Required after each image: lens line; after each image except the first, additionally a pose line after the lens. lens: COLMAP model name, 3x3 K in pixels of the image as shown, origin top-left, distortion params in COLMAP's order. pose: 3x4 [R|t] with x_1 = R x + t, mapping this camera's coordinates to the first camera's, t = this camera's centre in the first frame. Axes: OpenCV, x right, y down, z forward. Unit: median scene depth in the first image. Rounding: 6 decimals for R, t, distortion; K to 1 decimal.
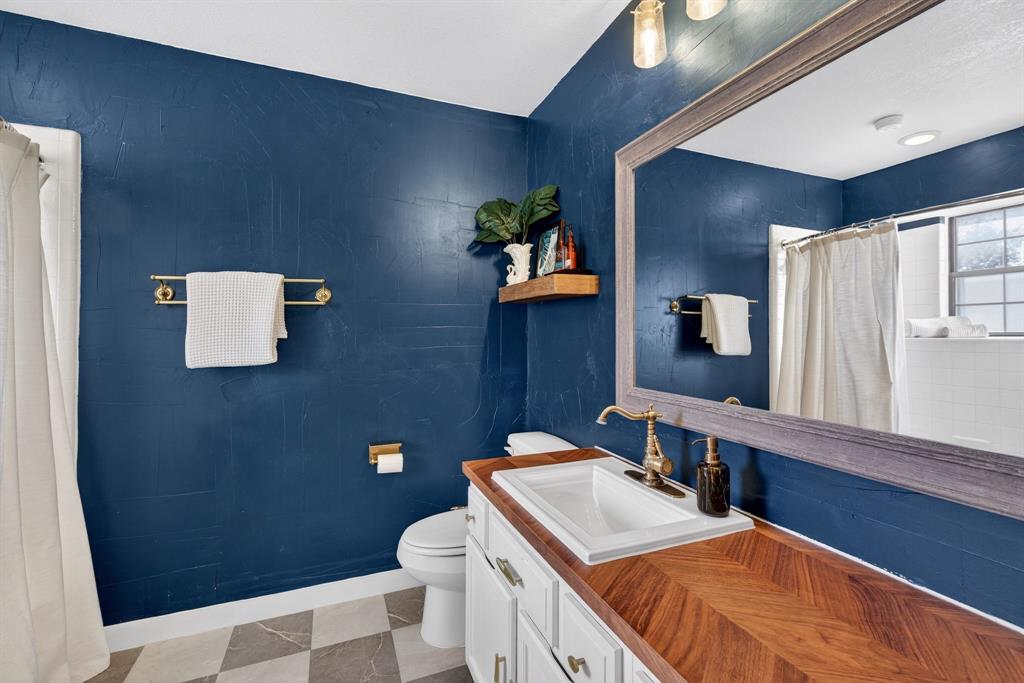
lens RADIAL K [[447.4, 0, 512.5], [0, 447.4, 334.1], [0, 0, 1]] dist [-0.010251, -0.000069]
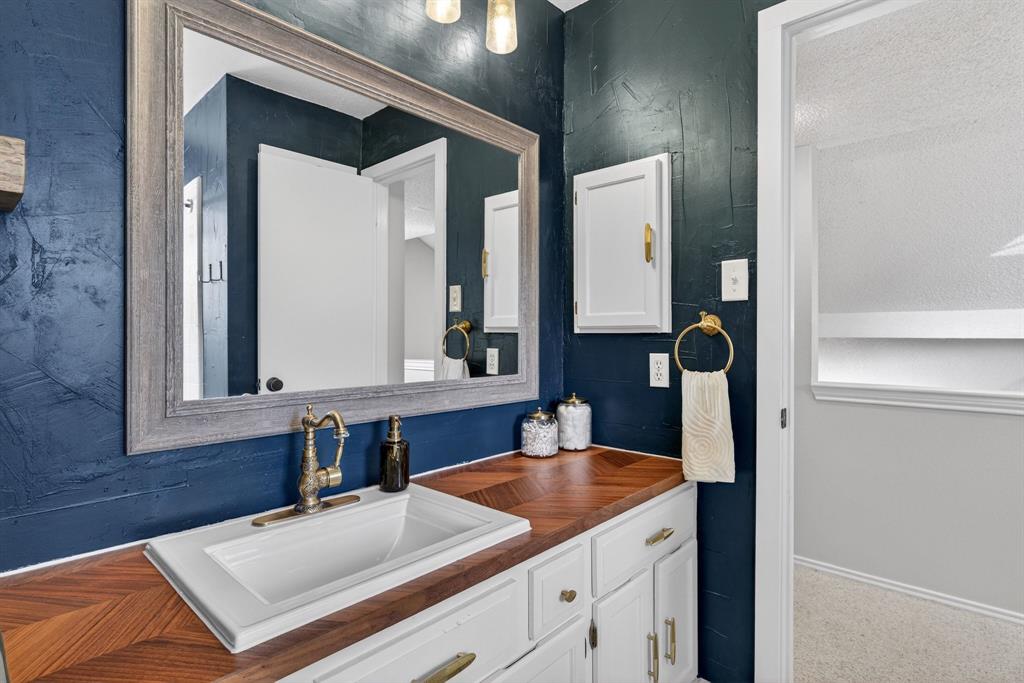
lens RADIAL K [[512.1, 0, 514.4], [0, 512.1, 340.1], [0, 0, 1]] dist [0.001625, 0.000058]
pose [[-0.435327, -0.008099, 0.900236, -0.447376], [-0.001212, 0.999964, 0.008410, 0.029703], [-0.900272, 0.002570, -0.435321, 0.781014]]
